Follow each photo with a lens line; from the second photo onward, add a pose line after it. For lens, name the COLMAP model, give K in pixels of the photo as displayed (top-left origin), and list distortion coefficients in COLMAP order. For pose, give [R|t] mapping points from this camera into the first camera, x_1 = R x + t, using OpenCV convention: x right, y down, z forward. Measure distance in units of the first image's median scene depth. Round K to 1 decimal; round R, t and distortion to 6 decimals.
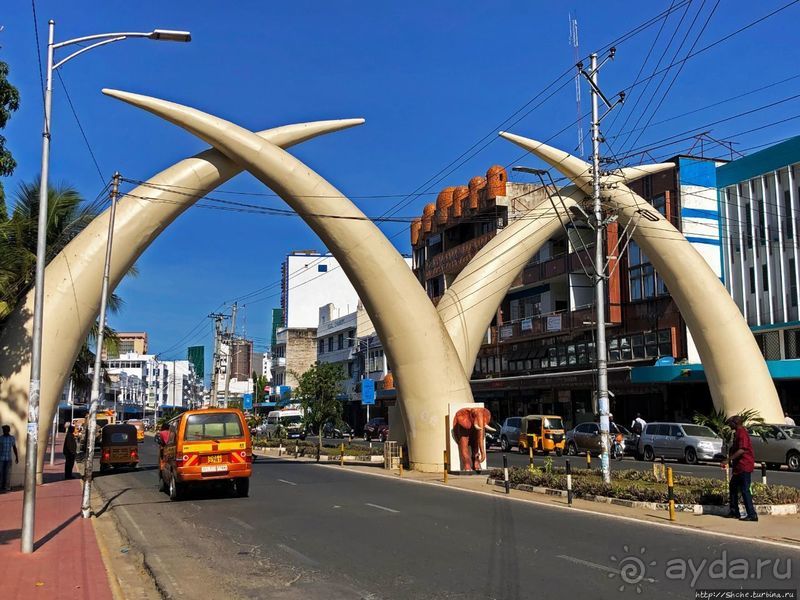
lens RADIAL K [[891.4, 0, 402.7], [0, 891.4, 282.2], [0, 0, 1]] dist [0.060582, 0.000000]
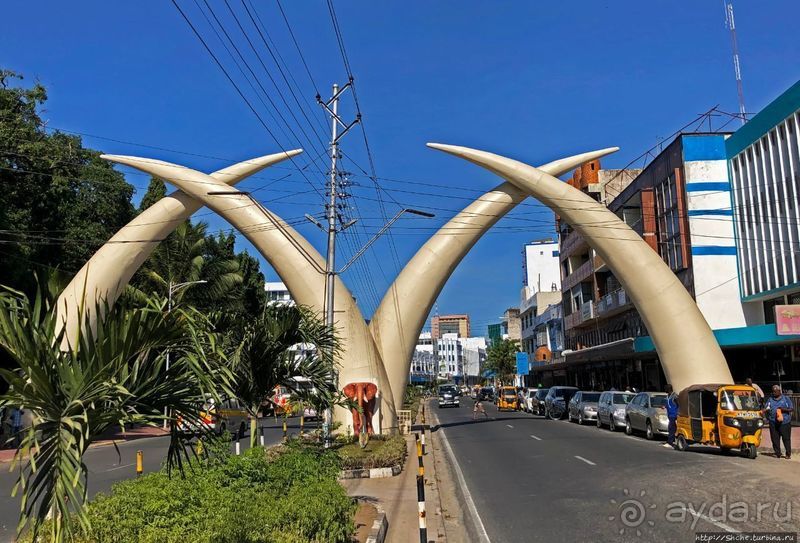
lens RADIAL K [[761.9, 0, 411.4], [0, 761.9, 249.8], [0, 0, 1]] dist [0.060877, 0.000000]
pose [[0.929387, -0.079847, -0.360366, 0.330181], [0.071786, 0.996780, -0.035721, 0.003851], [0.362058, 0.007330, 0.932127, 0.045881]]
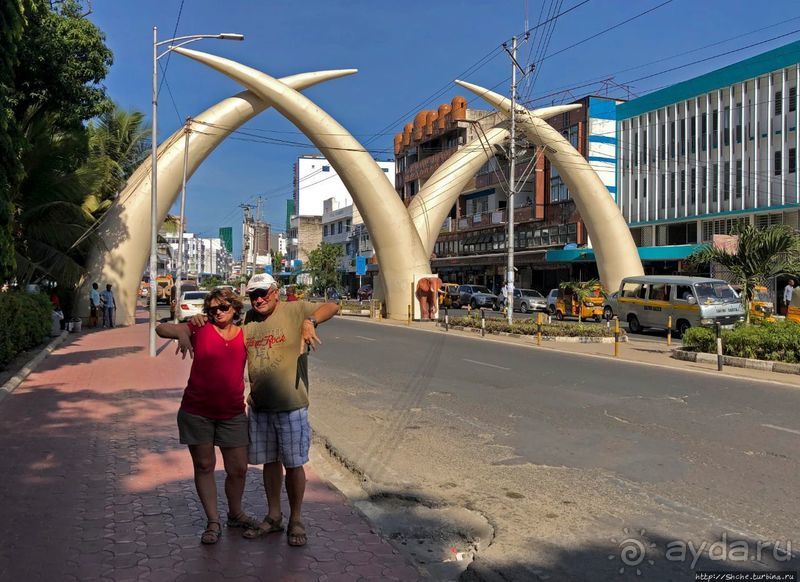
lens RADIAL K [[703.9, 0, 419.0], [0, 703.9, 294.4], [0, 0, 1]] dist [0.048855, -0.003716]
pose [[0.999004, 0.012260, 0.042909, 0.006983], [-0.019049, 0.986672, 0.161602, -0.012510], [-0.040356, -0.162258, 0.985923, -0.097211]]
